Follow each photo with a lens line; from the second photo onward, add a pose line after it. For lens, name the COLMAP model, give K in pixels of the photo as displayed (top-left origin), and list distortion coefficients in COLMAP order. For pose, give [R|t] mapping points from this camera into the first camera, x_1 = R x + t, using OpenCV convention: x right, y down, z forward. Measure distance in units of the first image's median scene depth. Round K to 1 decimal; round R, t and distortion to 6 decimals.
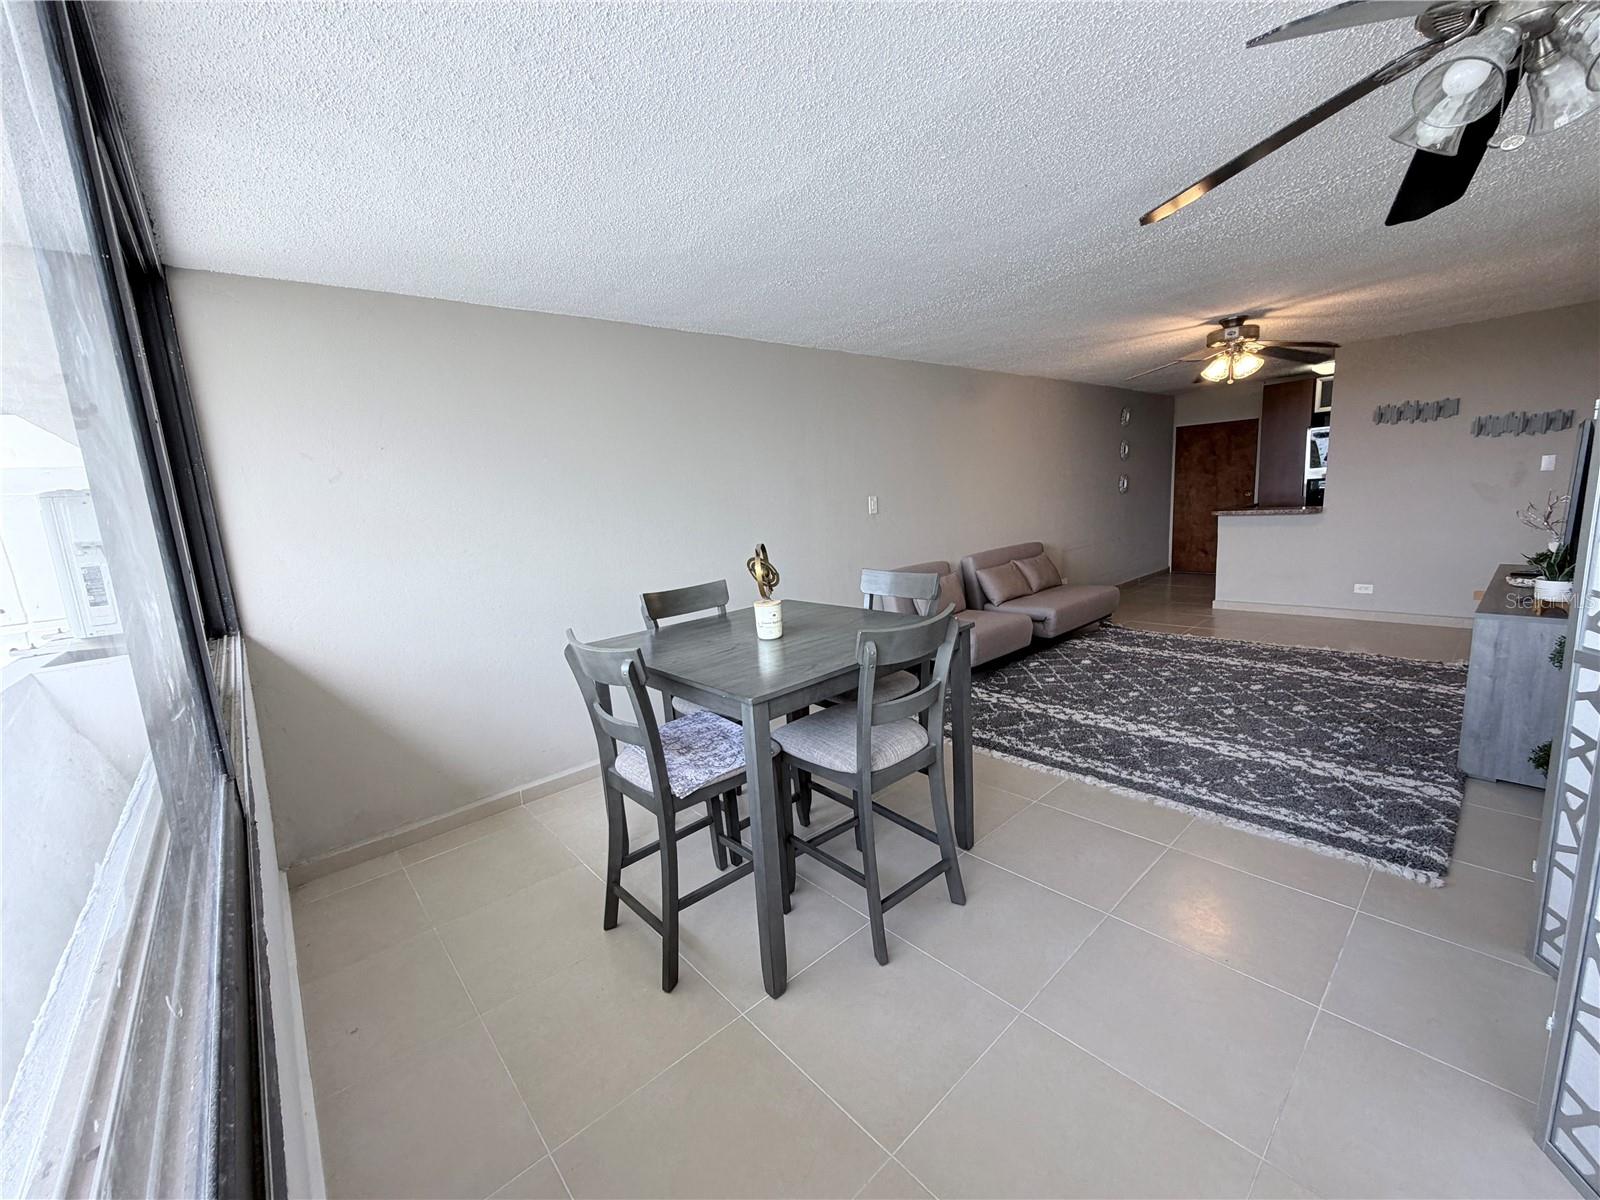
lens RADIAL K [[636.9, 0, 795.2], [0, 636.9, 599.4], [0, 0, 1]] dist [-0.000906, -0.000164]
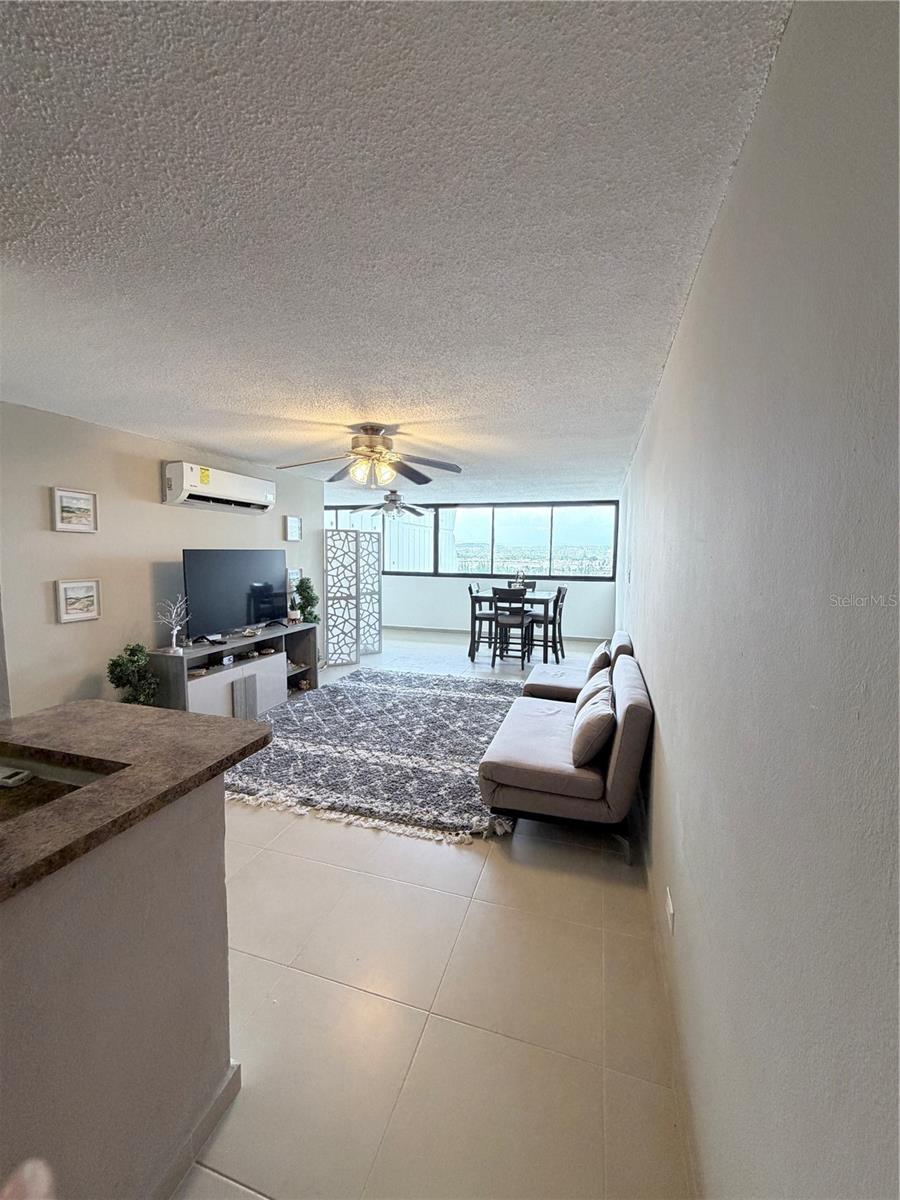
lens RADIAL K [[477.7, 0, 450.6], [0, 477.7, 593.5], [0, 0, 1]] dist [-0.000906, -0.000164]
pose [[-0.849967, 0.107167, -0.515822, 1.047055], [-0.038829, 0.963687, 0.264196, -0.403941], [0.525404, 0.244587, -0.814941, 1.841311]]
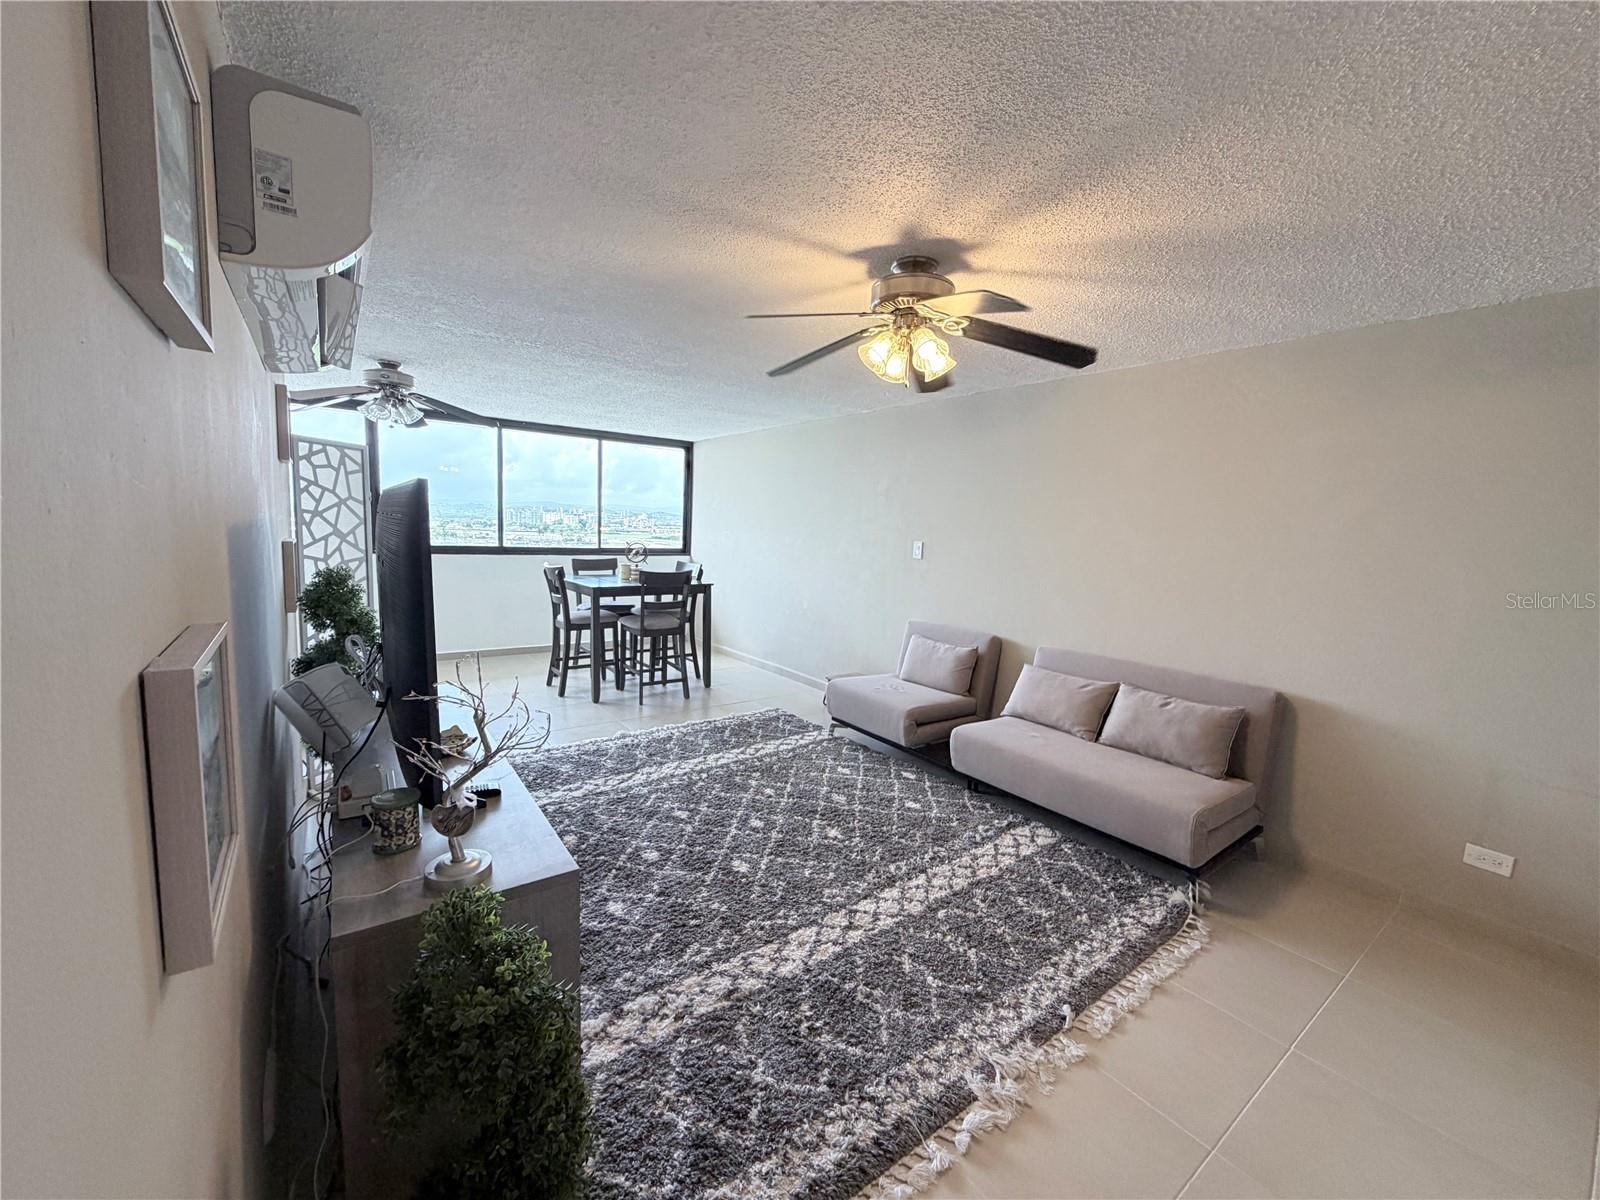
lens RADIAL K [[636.9, 0, 798.6], [0, 636.9, 595.2], [0, 0, 1]] dist [-0.000906, -0.000164]
pose [[-0.082885, 0.173389, -0.981359, 1.304465], [-0.200737, 0.961659, 0.186862, -0.264981], [0.976133, 0.212483, -0.044902, 1.017510]]
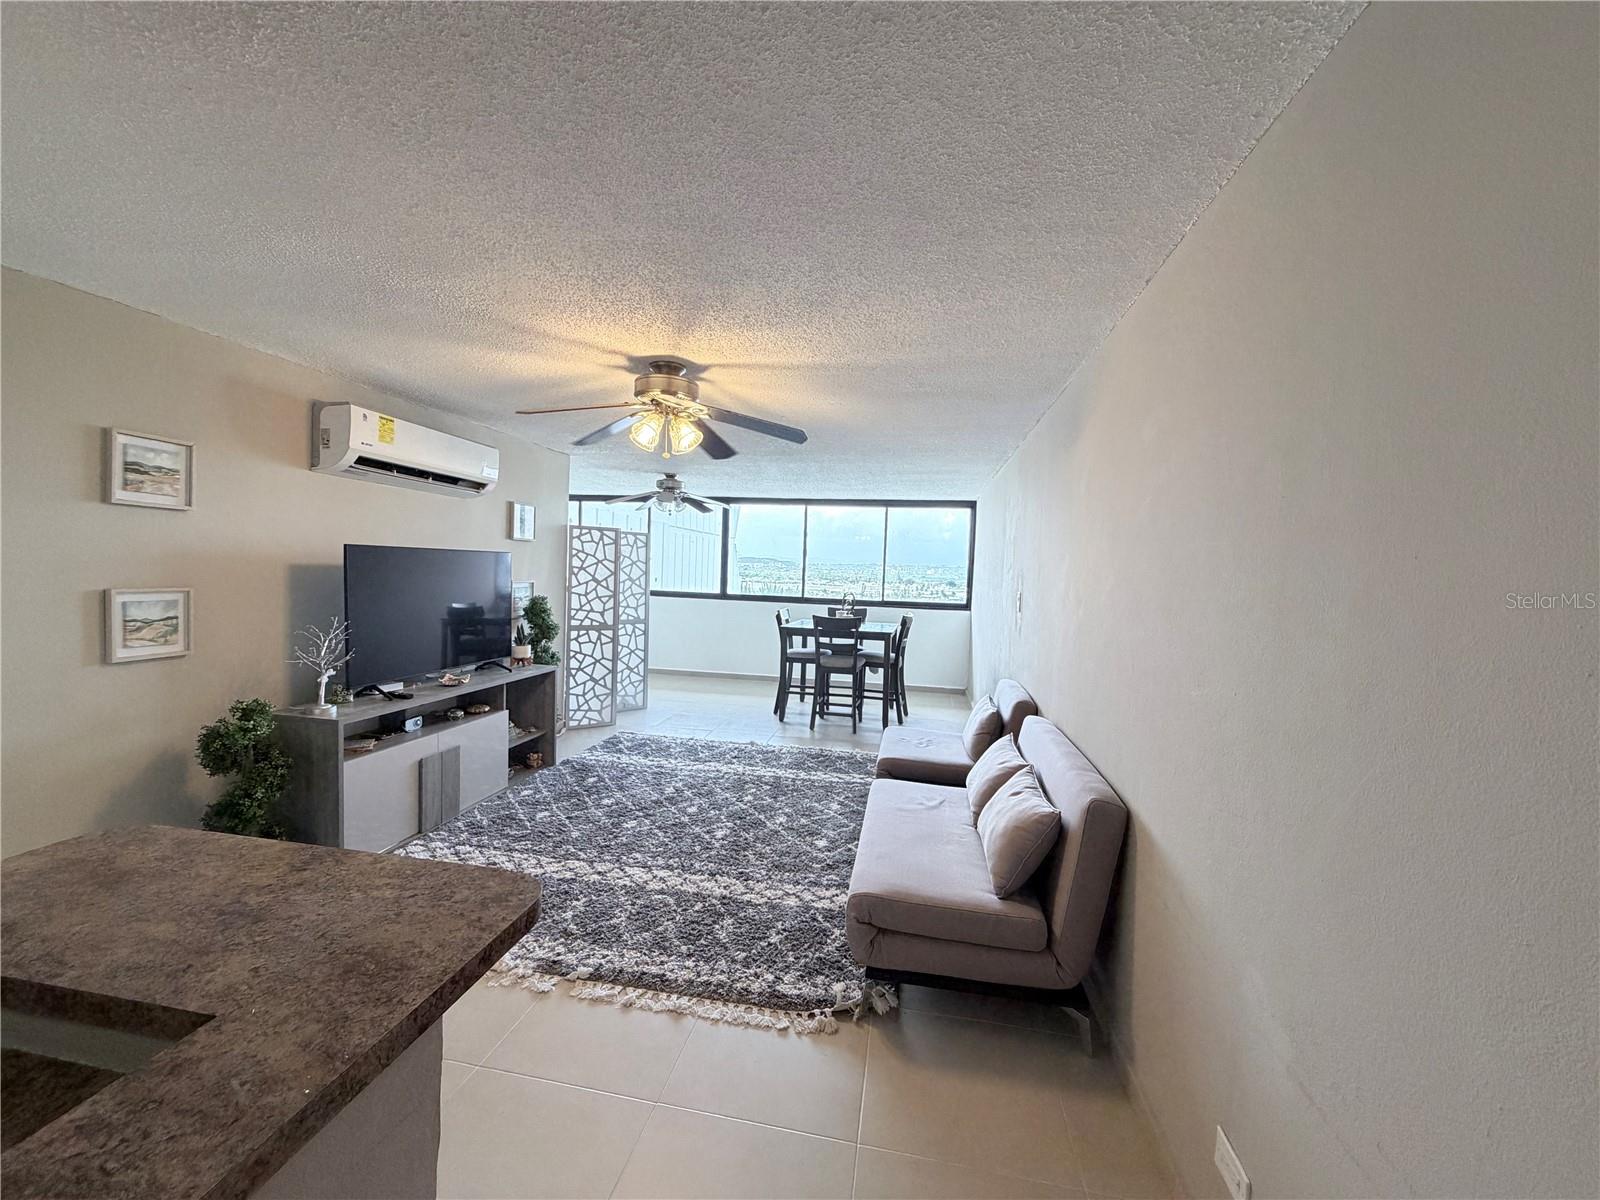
lens RADIAL K [[636.9, 0, 798.7], [0, 636.9, 599.4], [0, 0, 1]] dist [-0.000906, -0.000164]
pose [[-0.784272, 0.070690, -0.616377, 1.049365], [-0.083808, 0.972310, 0.218148, -0.369338], [0.614731, 0.222745, -0.756631, 1.717663]]
